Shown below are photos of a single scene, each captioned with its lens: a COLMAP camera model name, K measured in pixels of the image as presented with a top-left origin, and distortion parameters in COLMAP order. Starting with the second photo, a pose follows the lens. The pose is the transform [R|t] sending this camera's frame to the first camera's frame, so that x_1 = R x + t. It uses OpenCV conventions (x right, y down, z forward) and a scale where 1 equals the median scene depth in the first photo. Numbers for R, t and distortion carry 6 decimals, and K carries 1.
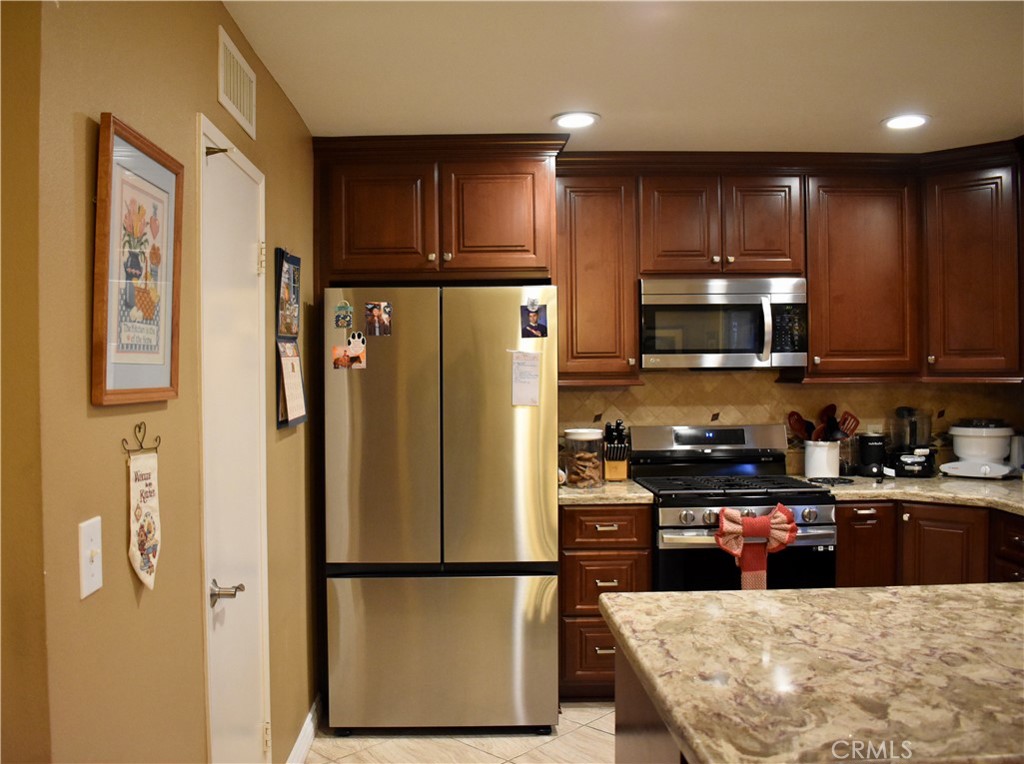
lens RADIAL K [[894.8, 0, 461.3], [0, 894.8, 377.9], [0, 0, 1]] dist [-0.095471, 0.017375]
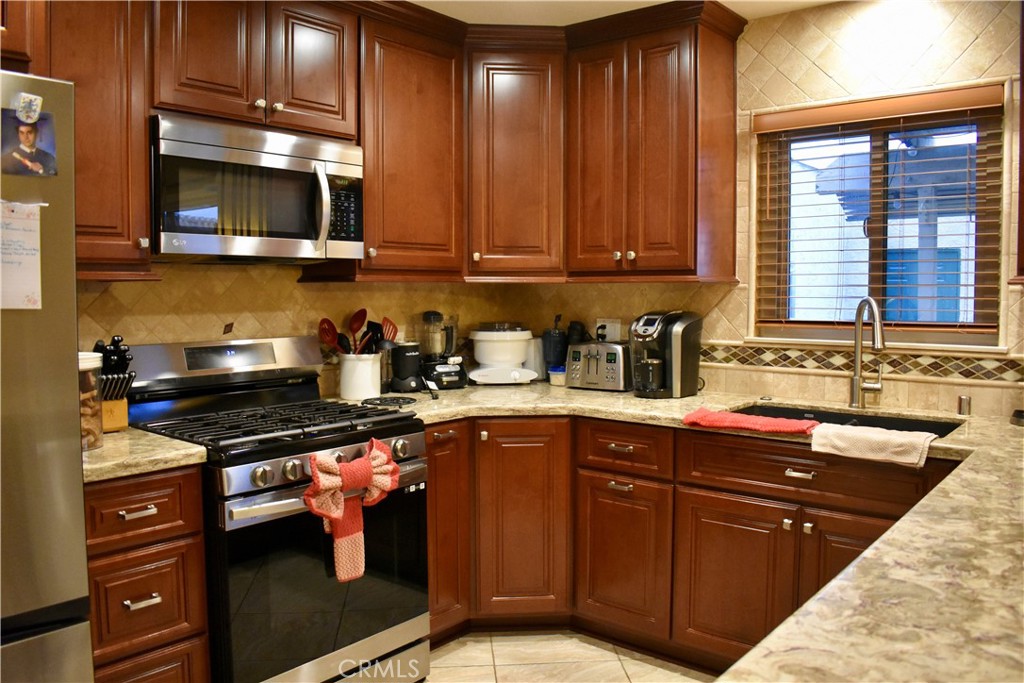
lens RADIAL K [[797.8, 0, 512.6], [0, 797.8, 336.3], [0, 0, 1]] dist [-0.094218, 0.007646]
pose [[0.639647, -0.035759, 0.767836, -0.075836], [0.002424, 0.999006, 0.044506, 0.026236], [-0.768665, -0.026607, 0.639098, 0.478341]]
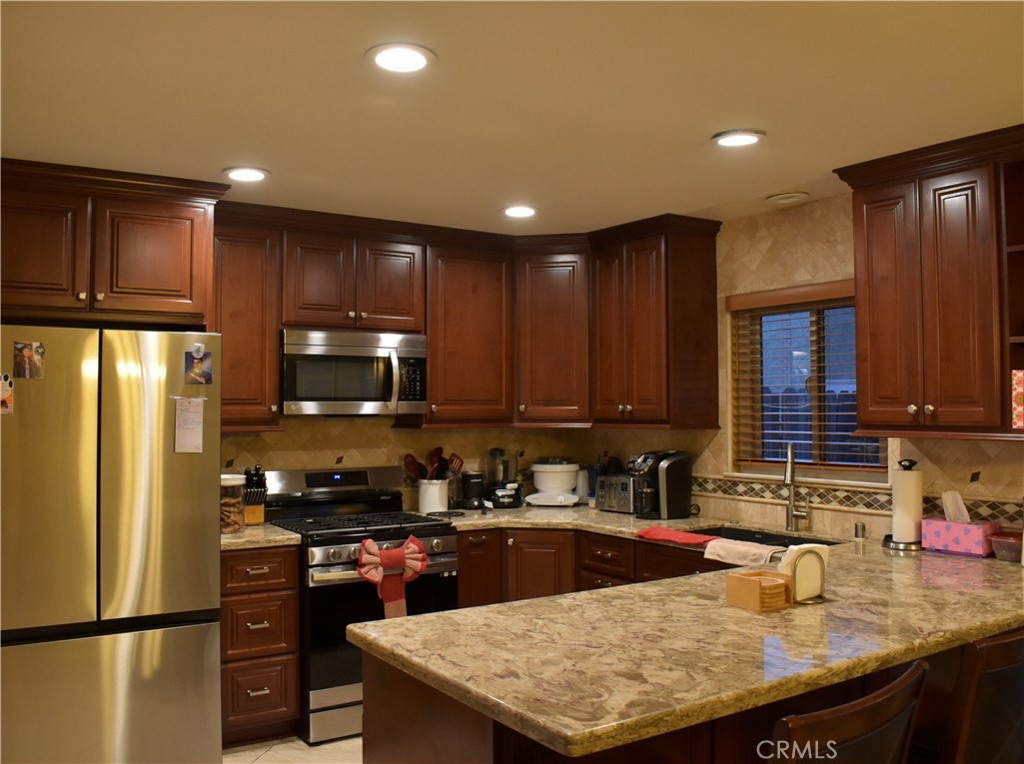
lens RADIAL K [[894.8, 0, 513.0], [0, 894.8, 377.4], [0, 0, 1]] dist [-0.095471, 0.017375]
pose [[0.832353, 0.026463, 0.553614, -0.162967], [0.000174, 0.998847, -0.048008, -0.004807], [-0.554246, 0.040056, 0.831388, -0.016140]]
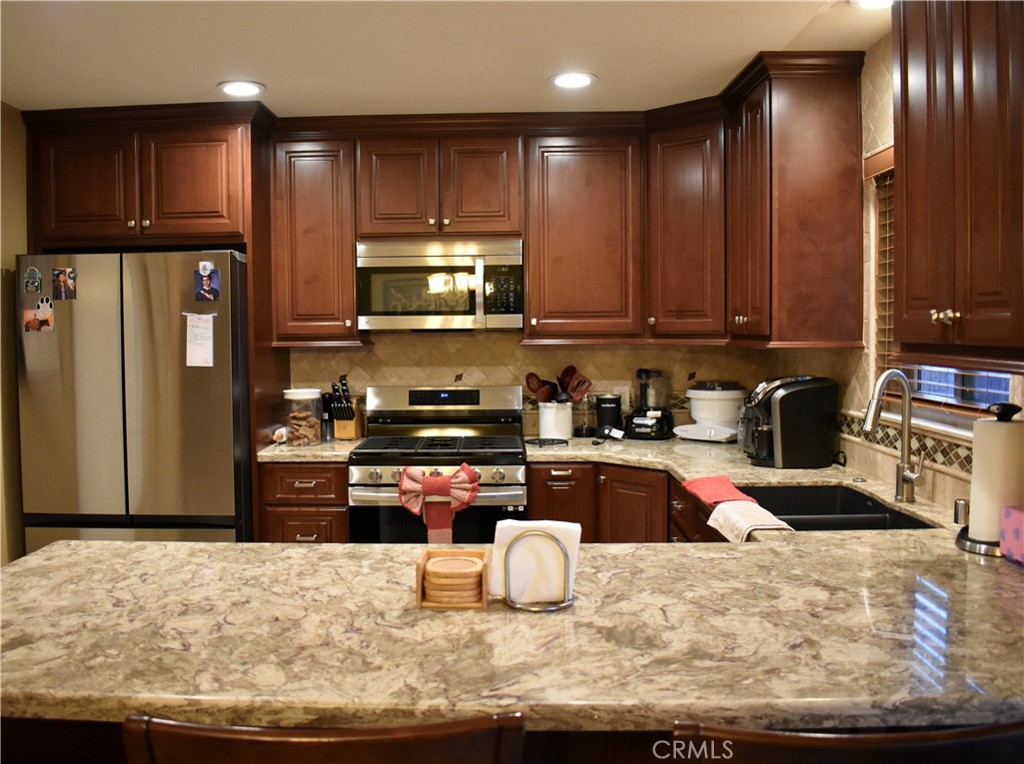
lens RADIAL K [[894.8, 0, 479.9], [0, 894.8, 378.1], [0, 0, 1]] dist [-0.095471, 0.017375]
pose [[0.999498, 0.002604, -0.031588, 0.406118], [-0.001172, 0.998974, 0.045279, -0.002230], [0.031673, -0.045219, 0.998475, -0.021981]]
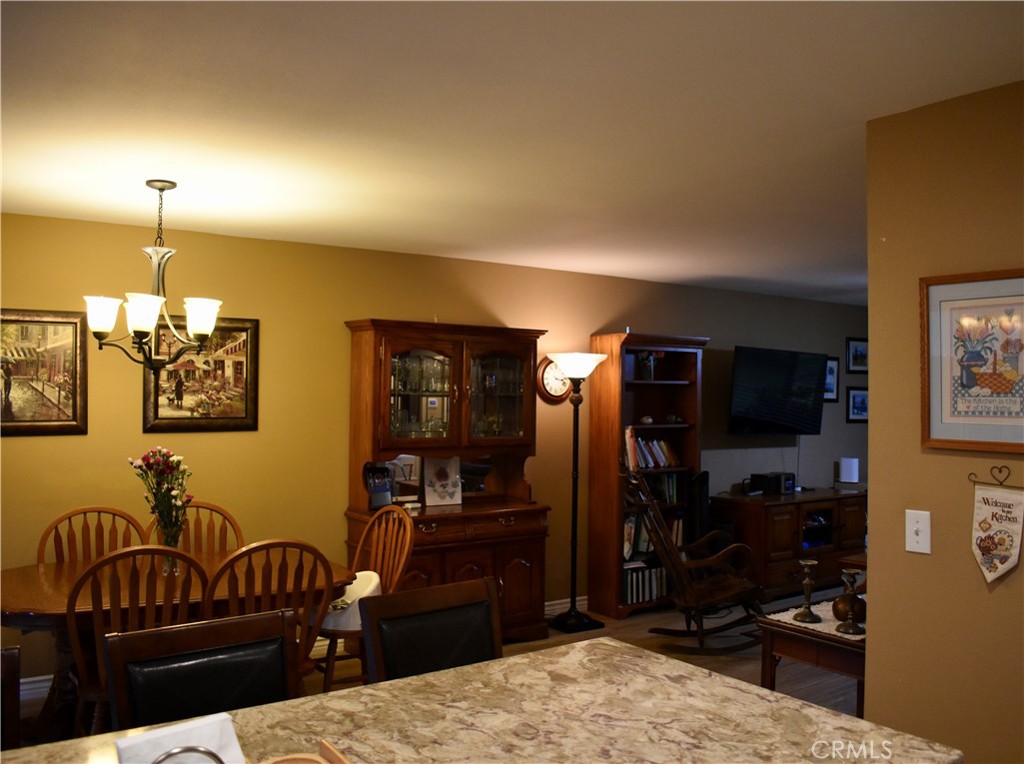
lens RADIAL K [[894.8, 0, 512.3], [0, 894.8, 378.9], [0, 0, 1]] dist [-0.095471, 0.017375]
pose [[-0.812522, -0.006464, -0.582894, 0.513133], [-0.007837, 0.999969, -0.000165, -0.039661], [0.582877, 0.004435, -0.812548, 0.787677]]
